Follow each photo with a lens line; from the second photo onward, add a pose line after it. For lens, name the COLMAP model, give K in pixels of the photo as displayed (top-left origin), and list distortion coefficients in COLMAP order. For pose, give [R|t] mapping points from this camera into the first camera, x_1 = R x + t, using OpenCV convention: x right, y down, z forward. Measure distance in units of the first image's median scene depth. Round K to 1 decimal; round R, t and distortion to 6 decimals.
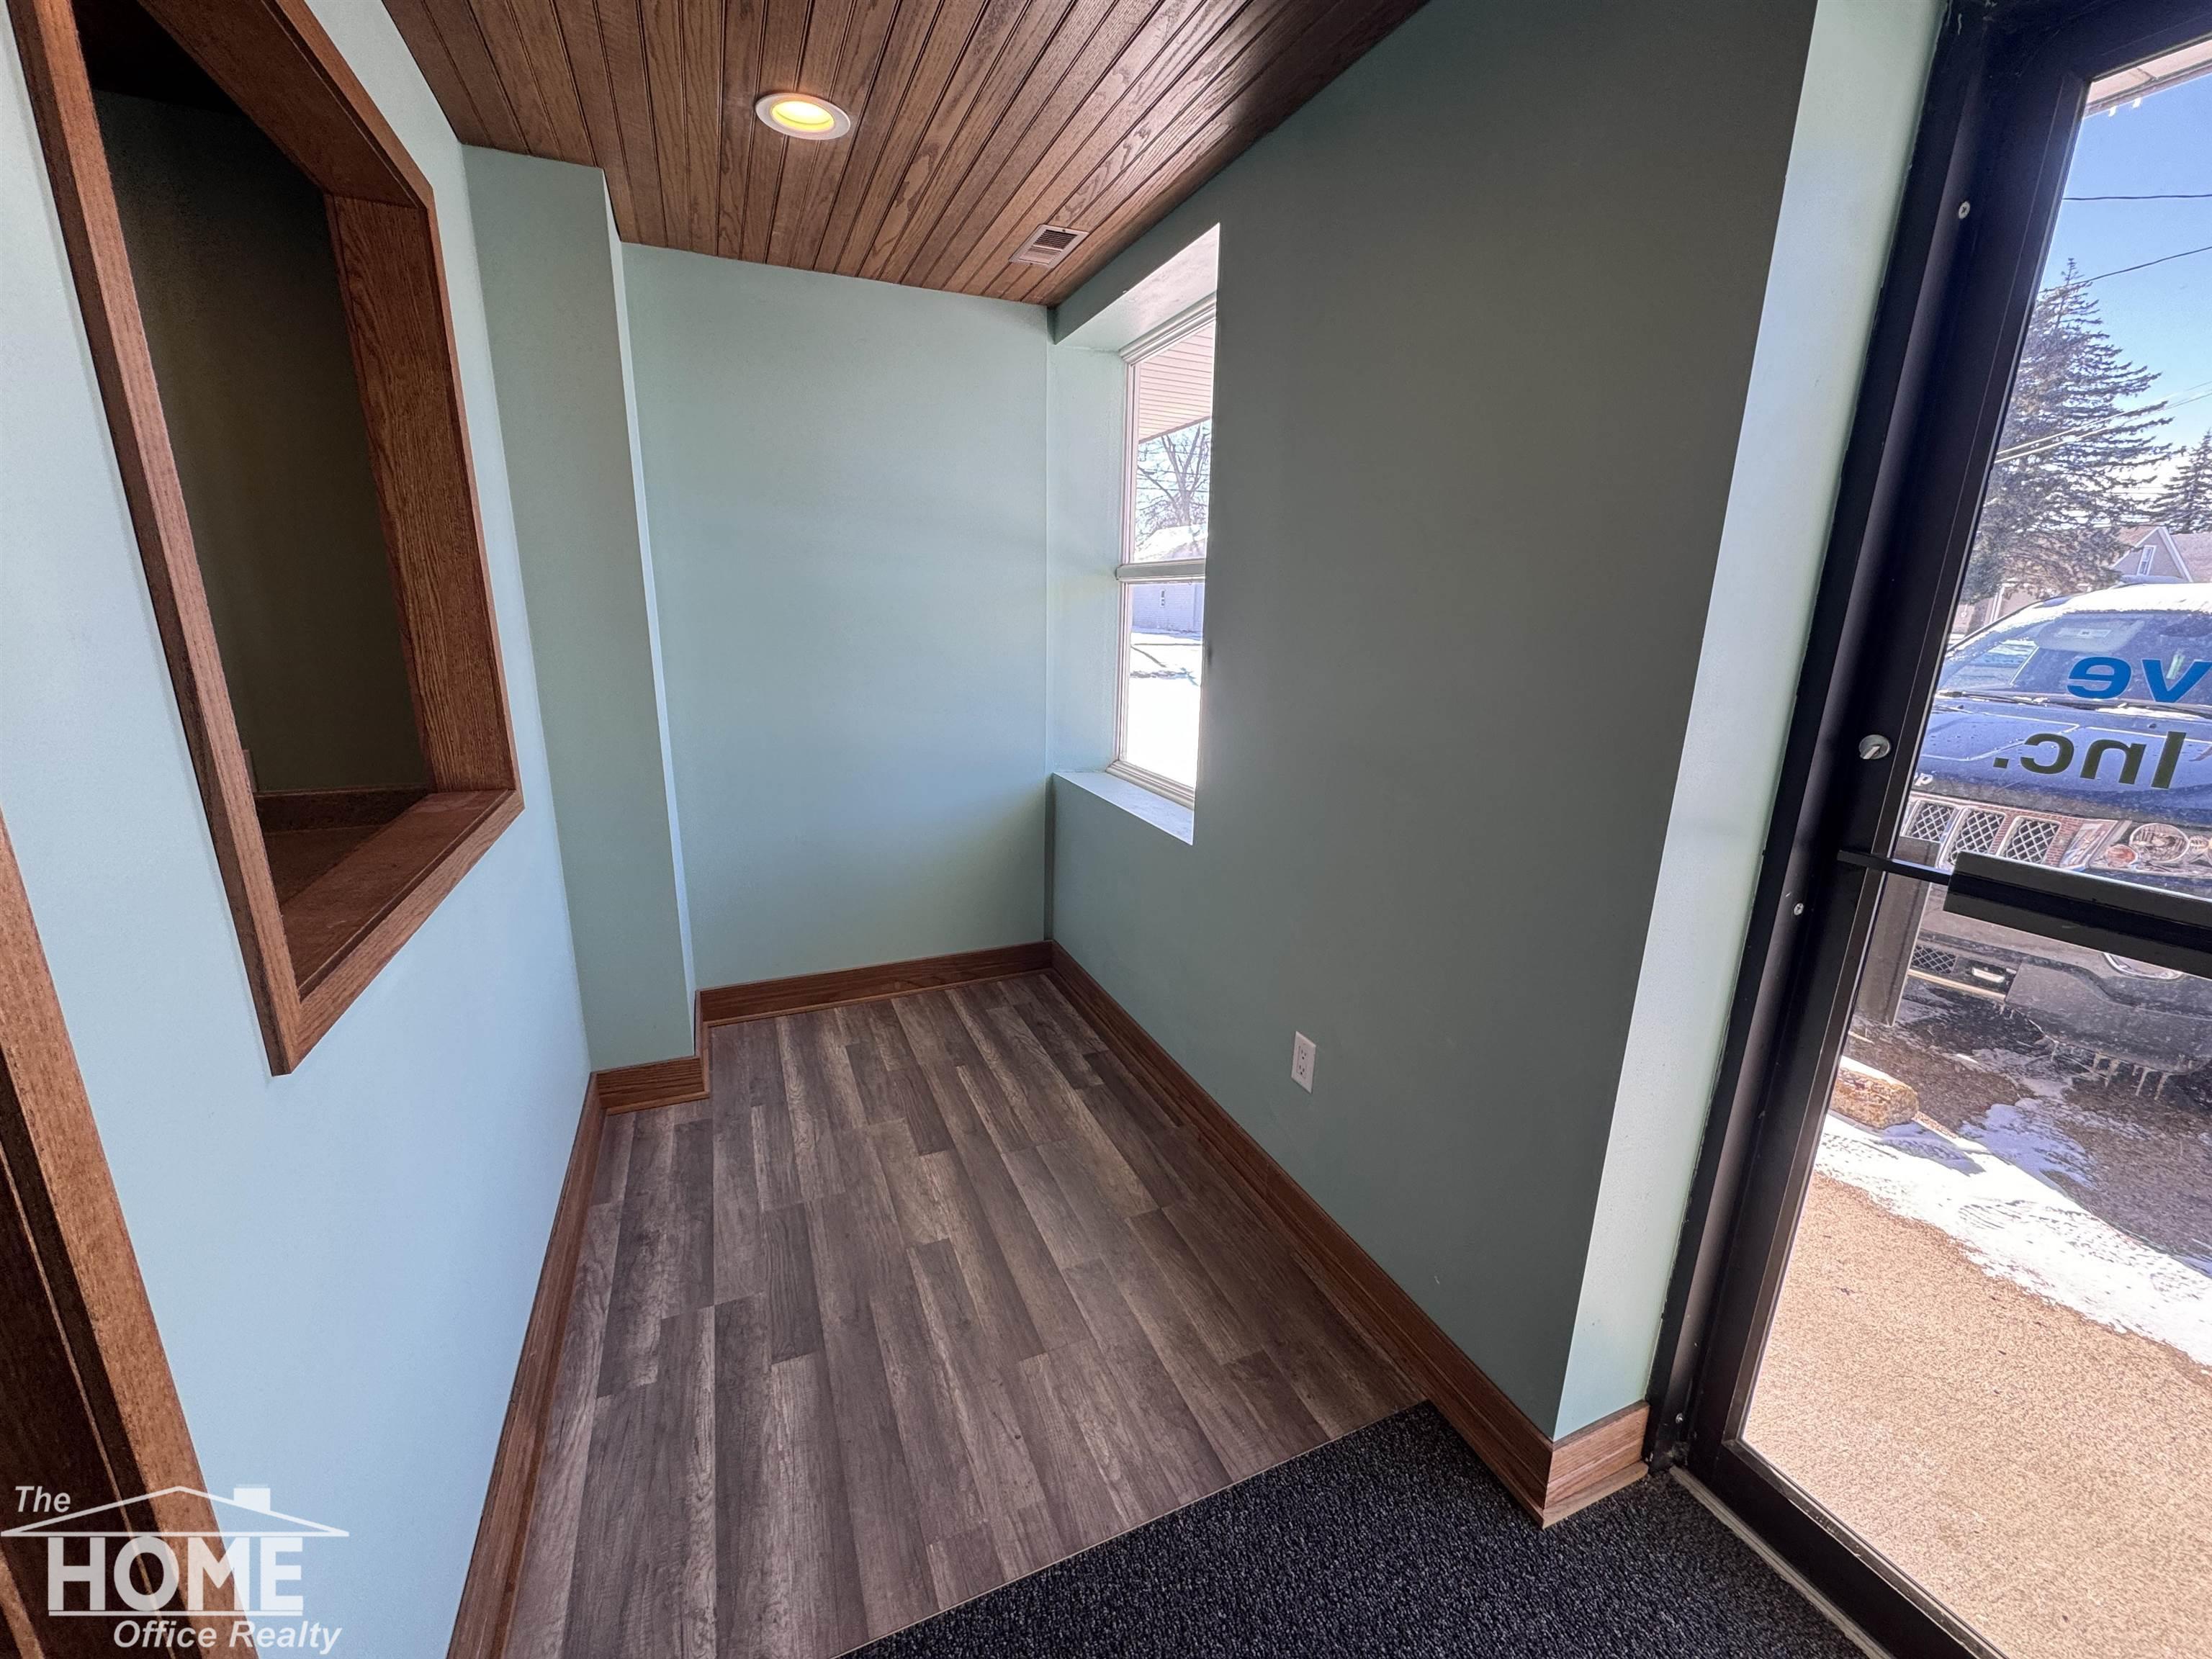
lens RADIAL K [[878.9, 0, 1088.6], [0, 878.9, 832.5], [0, 0, 1]] dist [-0.001847, 0.000293]
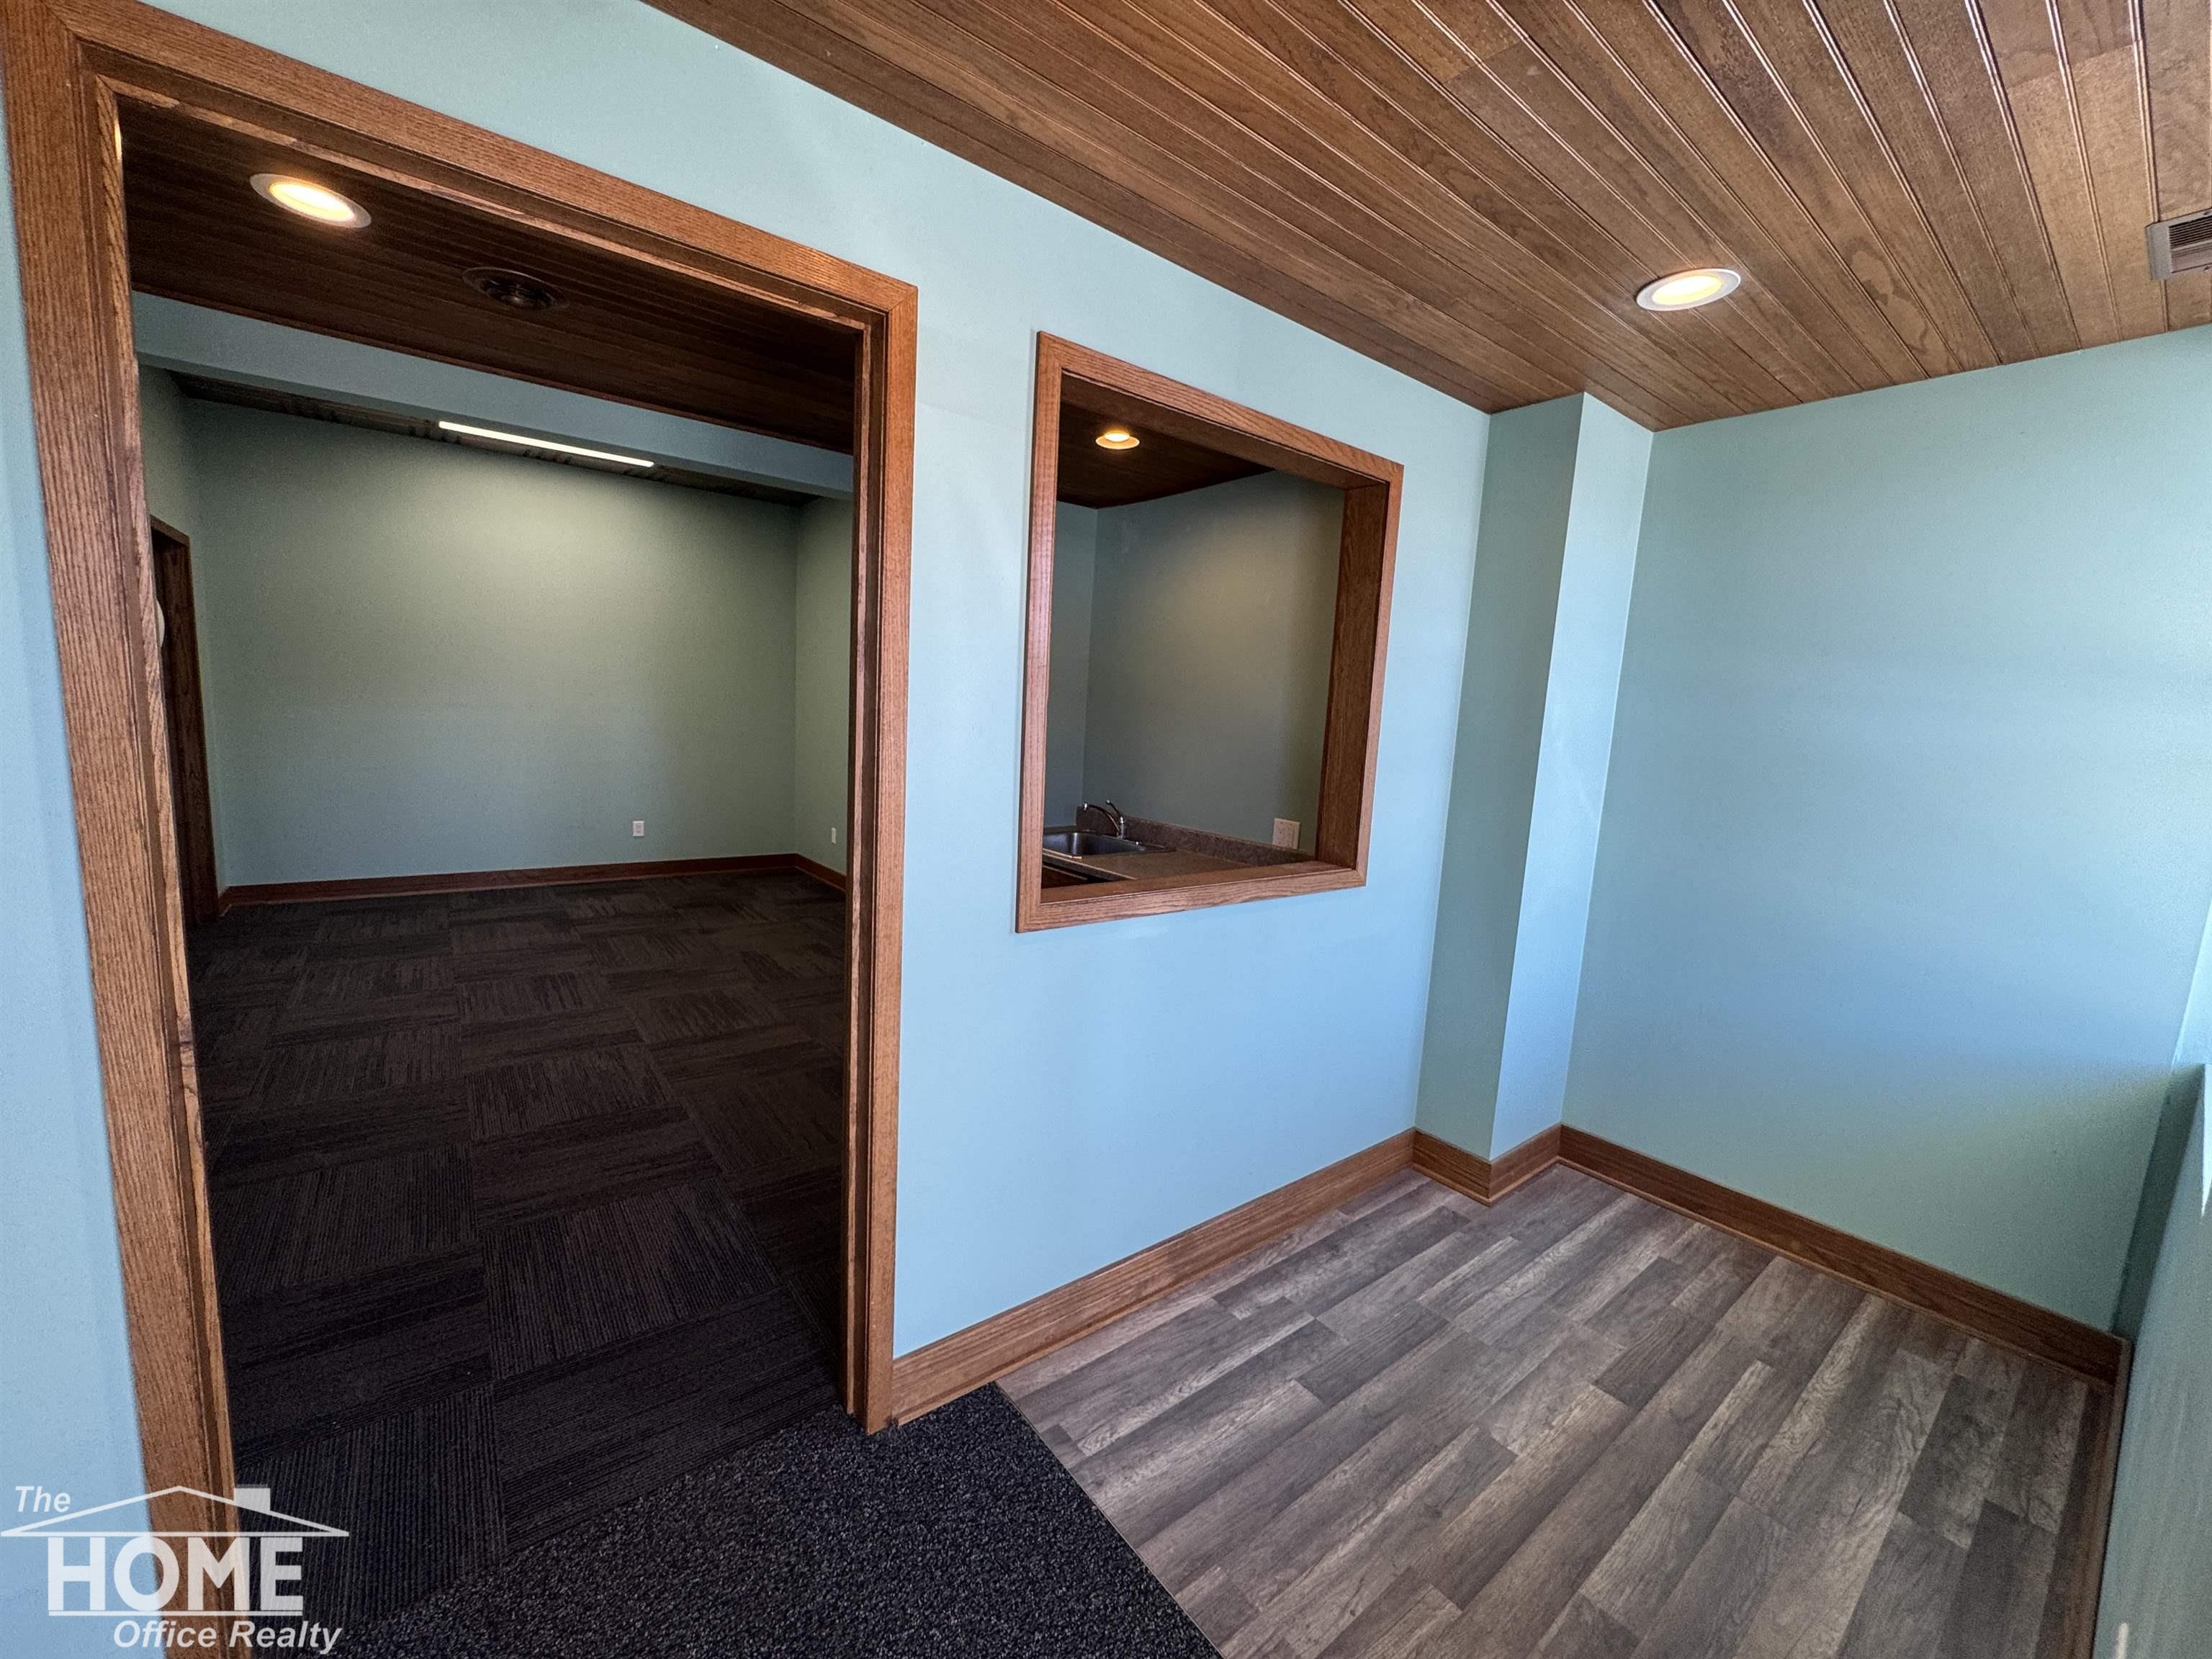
lens RADIAL K [[878.9, 0, 1105.2], [0, 878.9, 822.0], [0, 0, 1]] dist [-0.001847, 0.000293]
pose [[0.261407, 0.117370, -0.958066, 0.478644], [-0.290825, 0.956030, 0.037770, -0.048072], [0.920374, 0.268756, 0.284047, 0.207863]]
